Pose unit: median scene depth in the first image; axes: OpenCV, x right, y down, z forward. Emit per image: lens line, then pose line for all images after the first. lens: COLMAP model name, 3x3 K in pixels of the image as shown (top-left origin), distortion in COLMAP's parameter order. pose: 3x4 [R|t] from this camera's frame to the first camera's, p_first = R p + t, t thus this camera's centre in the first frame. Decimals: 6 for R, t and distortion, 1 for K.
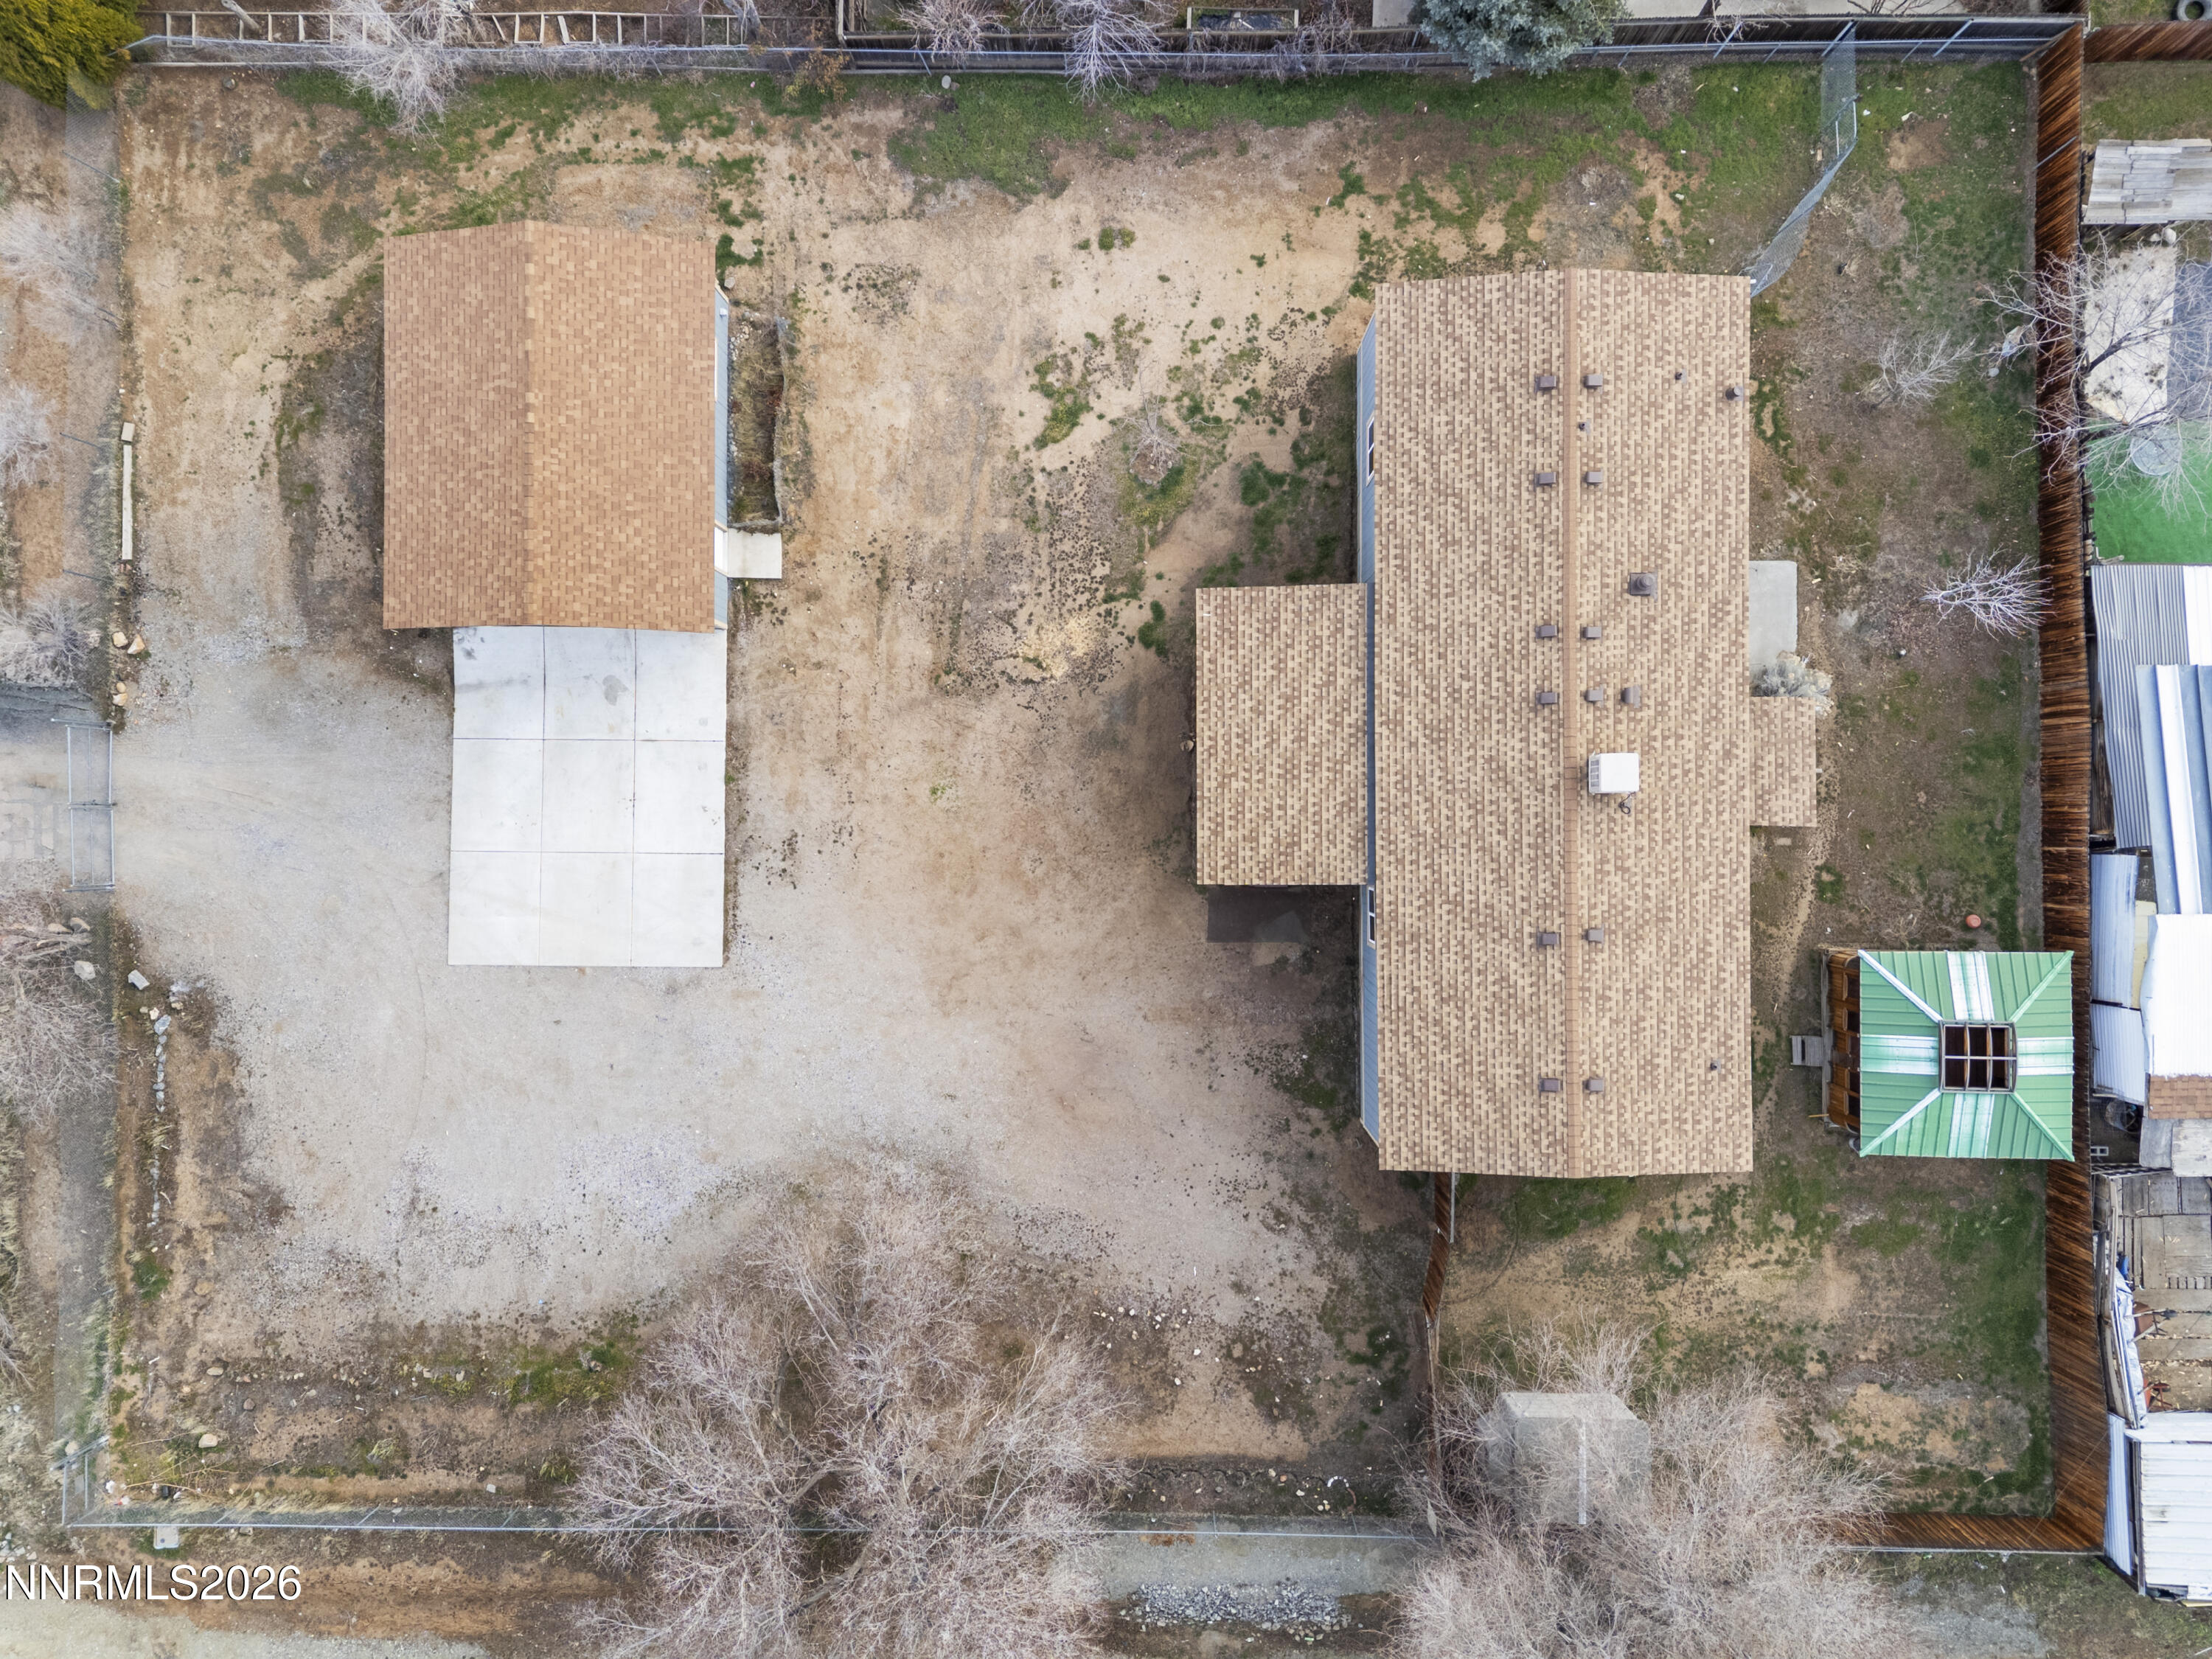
lens RADIAL K [[1623.2, 0, 1106.0], [0, 1623.2, 829.5], [0, 0, 1]] dist [0.033441, -0.005298]
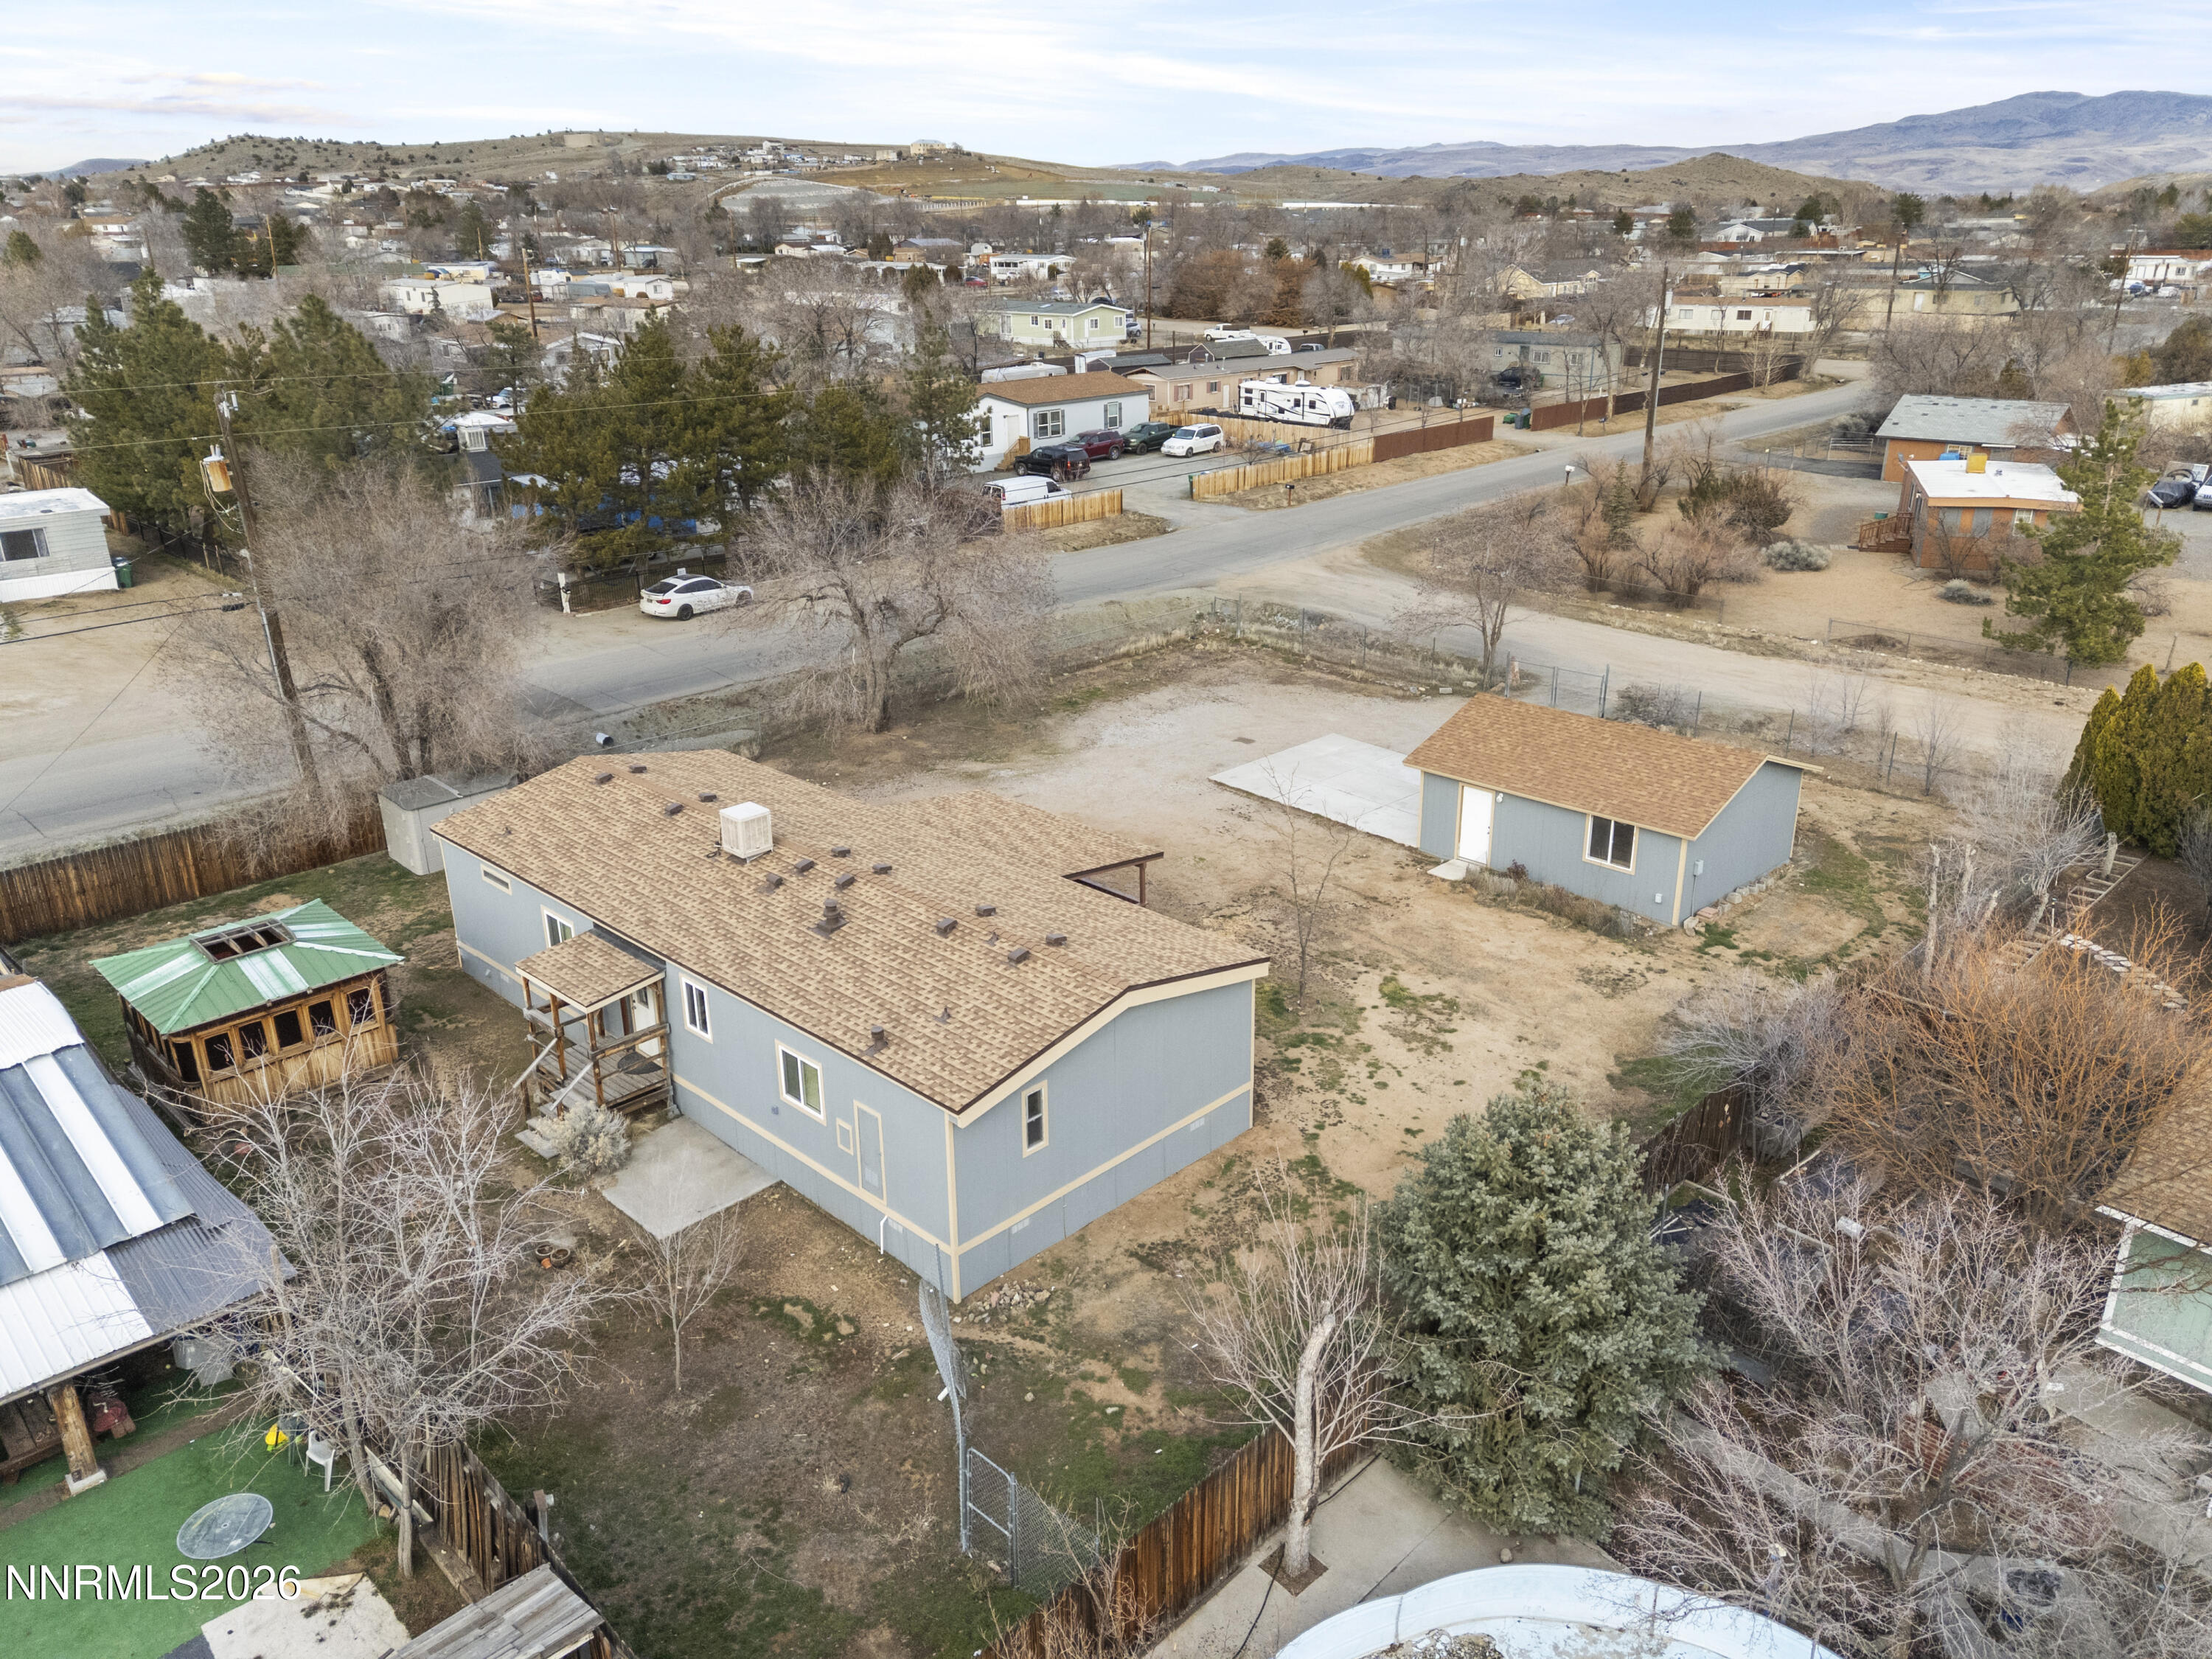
lens RADIAL K [[1623.2, 0, 1106.0], [0, 1623.2, 829.5], [0, 0, 1]] dist [0.033441, -0.005298]
pose [[-0.707290, 0.274957, -0.651260, 0.703225], [-0.706626, -0.248270, 0.662602, -0.748825], [0.020498, 0.928849, 0.369891, 0.541187]]
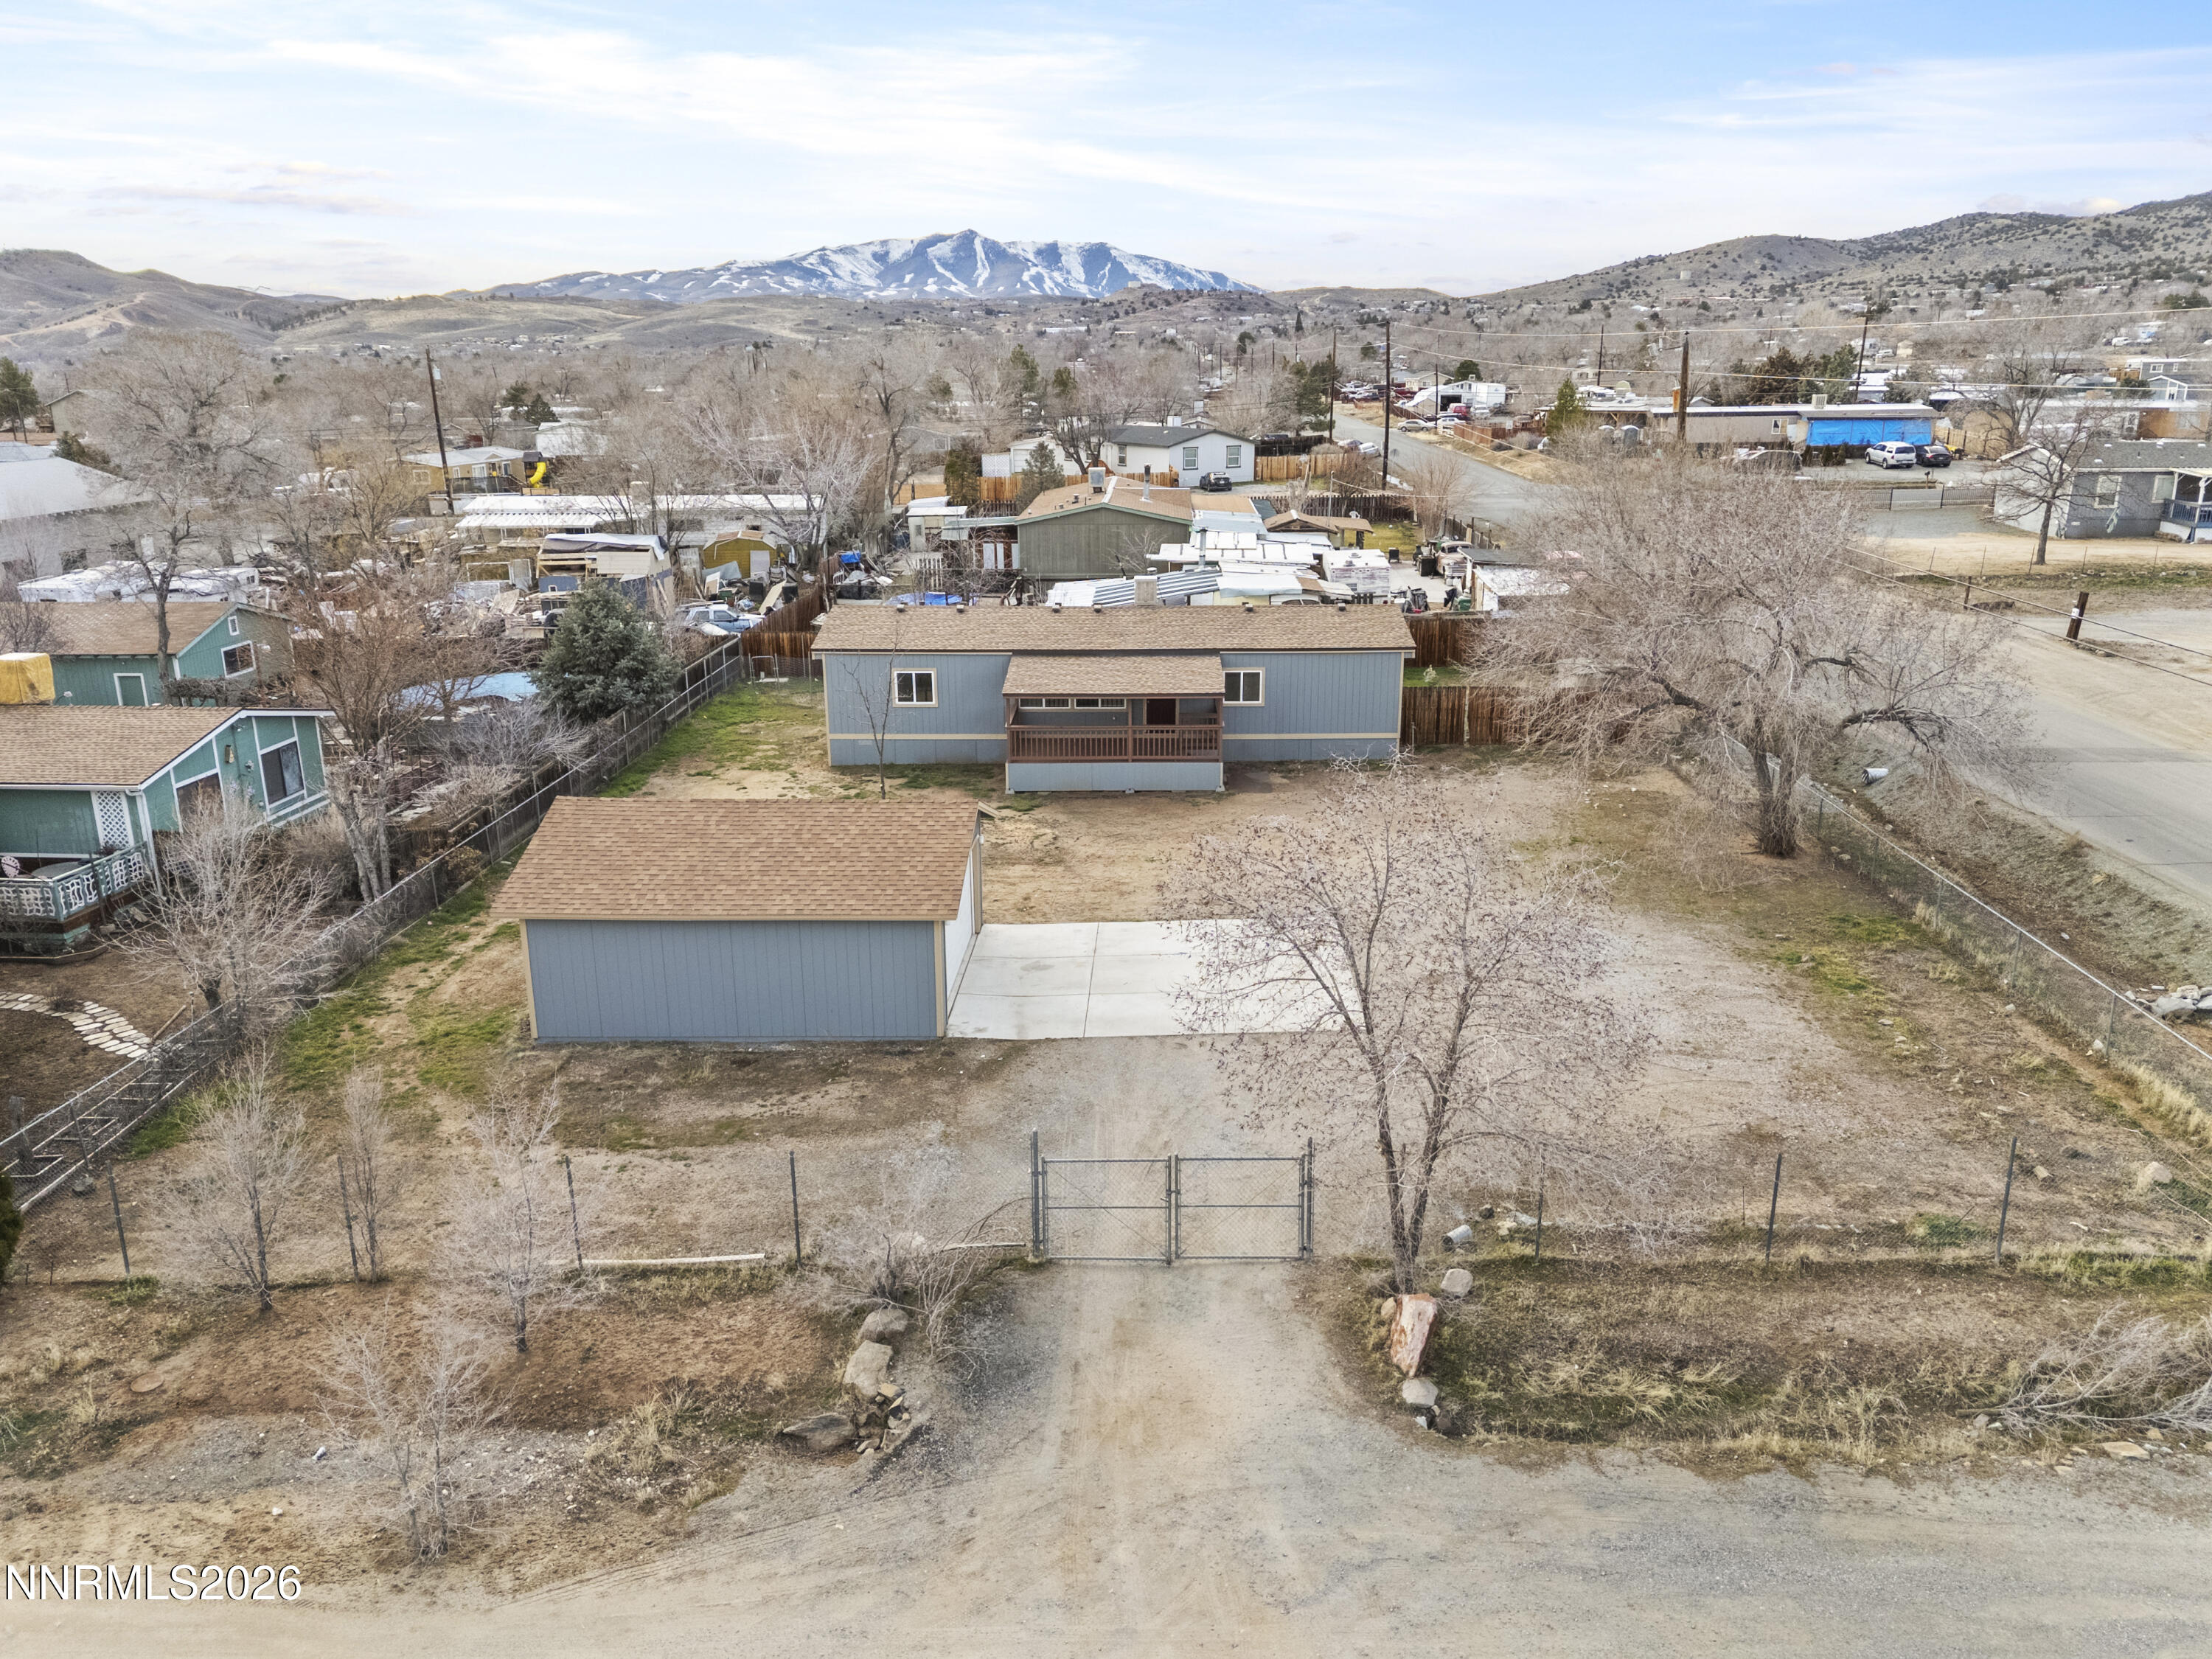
lens RADIAL K [[1623.2, 0, 1106.0], [0, 1623.2, 829.5], [0, 0, 1]] dist [0.033441, -0.005298]
pose [[0.030253, -0.263183, 0.964271, -1.144608], [0.999539, 0.005623, -0.029825, -0.021855], [0.002427, 0.964729, 0.263232, 0.697756]]
